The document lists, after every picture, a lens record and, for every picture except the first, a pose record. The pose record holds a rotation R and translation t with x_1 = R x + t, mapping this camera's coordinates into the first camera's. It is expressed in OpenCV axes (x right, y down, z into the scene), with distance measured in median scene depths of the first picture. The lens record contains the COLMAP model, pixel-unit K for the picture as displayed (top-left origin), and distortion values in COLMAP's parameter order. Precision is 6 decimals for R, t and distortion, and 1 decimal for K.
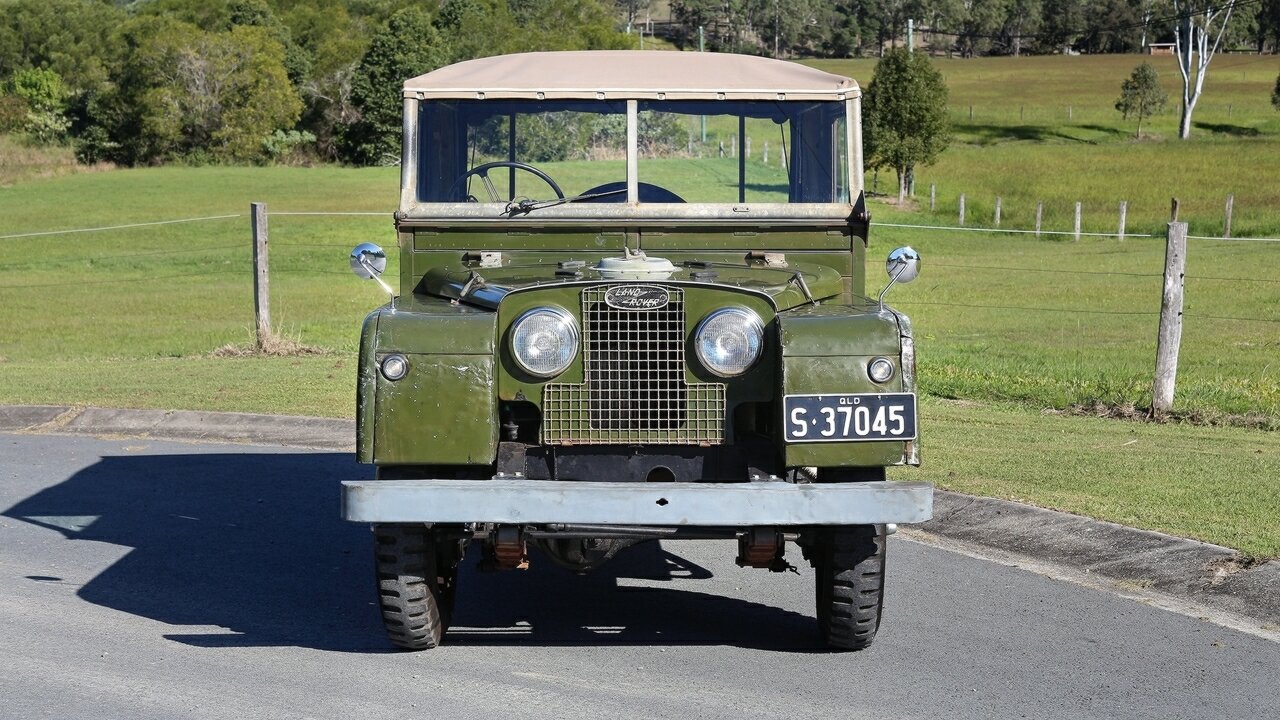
lens RADIAL K [[2510.2, 0, 642.2], [0, 2510.2, 360.0], [0, 0, 1]] dist [0.010399, 0.330808]
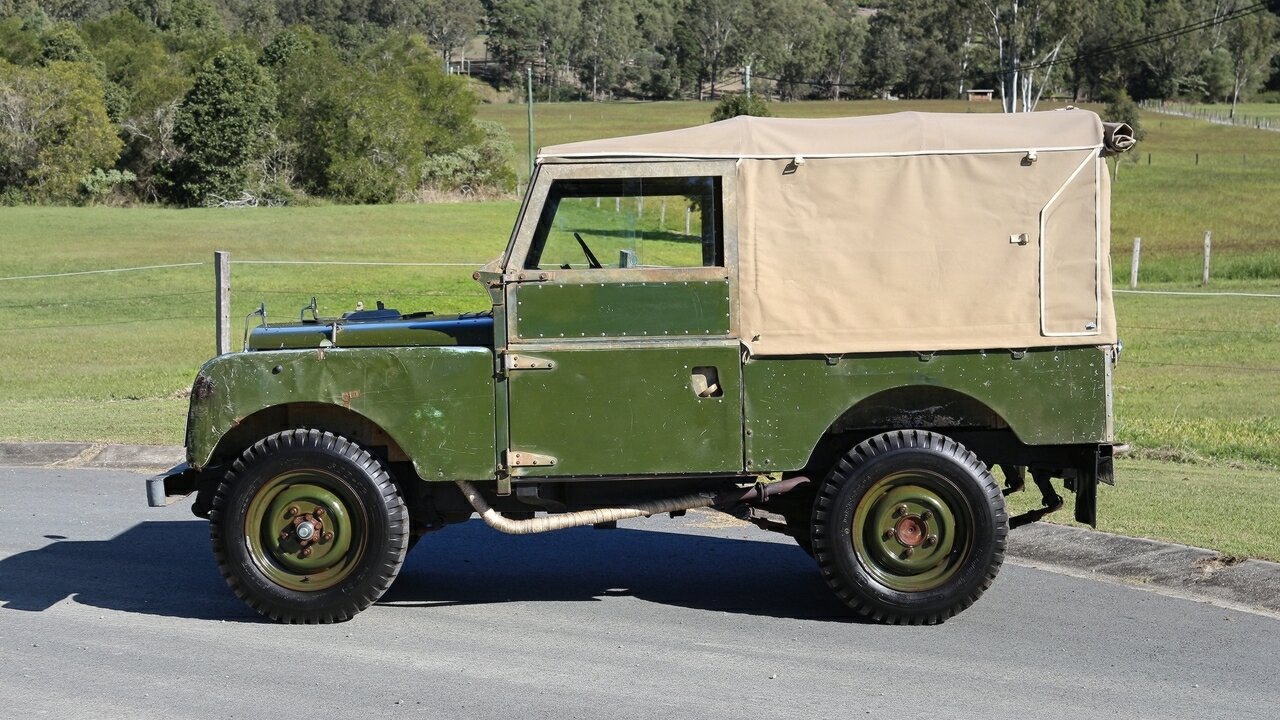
lens RADIAL K [[2797.1, 0, 640.0], [0, 2797.1, 360.0], [0, 0, 1]] dist [0.039959, 0.108749]
pose [[0.993427, 0.001652, 0.114454, -0.060380], [0.000487, 0.999826, -0.018656, 0.002480], [-0.114465, 0.018589, 0.993253, -0.097306]]
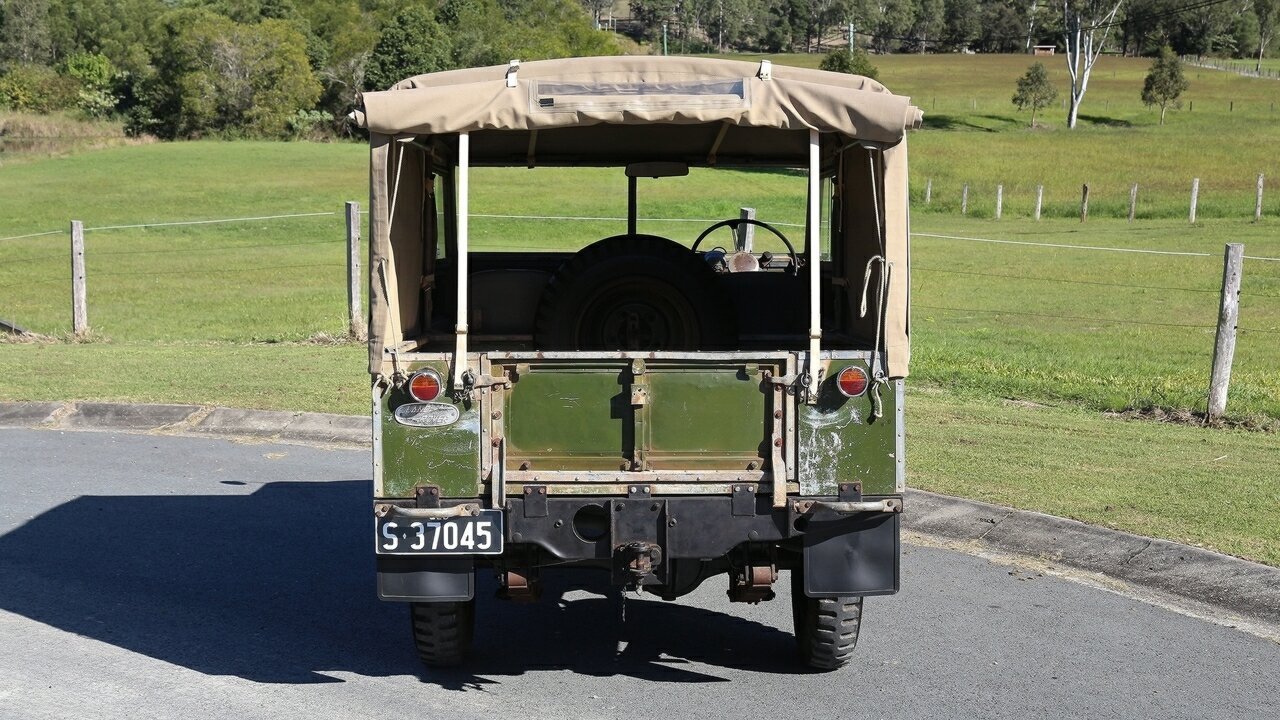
lens RADIAL K [[1996.1, 0, 640.0], [0, 1996.1, 360.0], [0, 0, 1]] dist [-0.039424, 0.129531]
pose [[0.998227, 0.007500, 0.059055, -0.042440], [-0.010052, 0.999023, 0.043028, -0.017608], [-0.058675, -0.043545, 0.997327, 0.071817]]
